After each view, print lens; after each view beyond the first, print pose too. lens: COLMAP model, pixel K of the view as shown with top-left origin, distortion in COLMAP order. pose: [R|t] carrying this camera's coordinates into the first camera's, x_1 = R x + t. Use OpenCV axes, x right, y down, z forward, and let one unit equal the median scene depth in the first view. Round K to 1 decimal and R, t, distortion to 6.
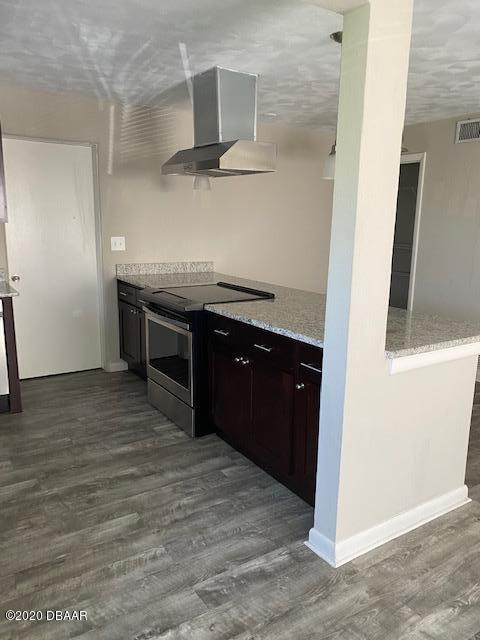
lens RADIAL K [[476.6, 0, 240.0], [0, 476.6, 320.0], [0, 0, 1]] dist [0.004564, 0.009471]
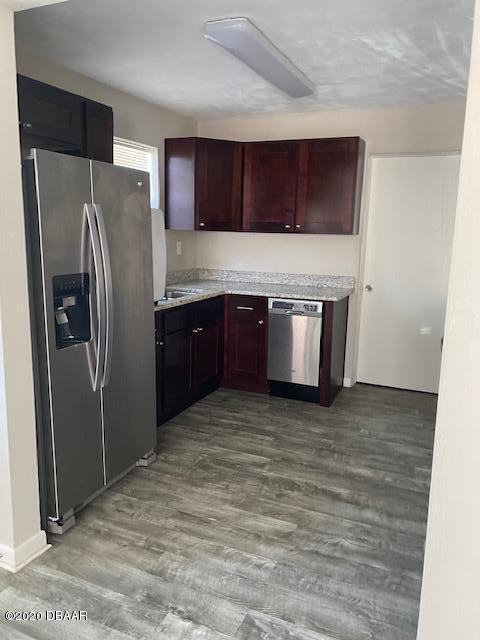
lens RADIAL K [[476.6, 0, 240.0], [0, 476.6, 320.0], [0, 0, 1]] dist [0.004564, 0.009471]
pose [[0.575771, 0.152062, -0.803346, 0.415928], [-0.183360, 0.981541, 0.054375, -0.038983], [0.796785, 0.115994, 0.593025, 0.262927]]
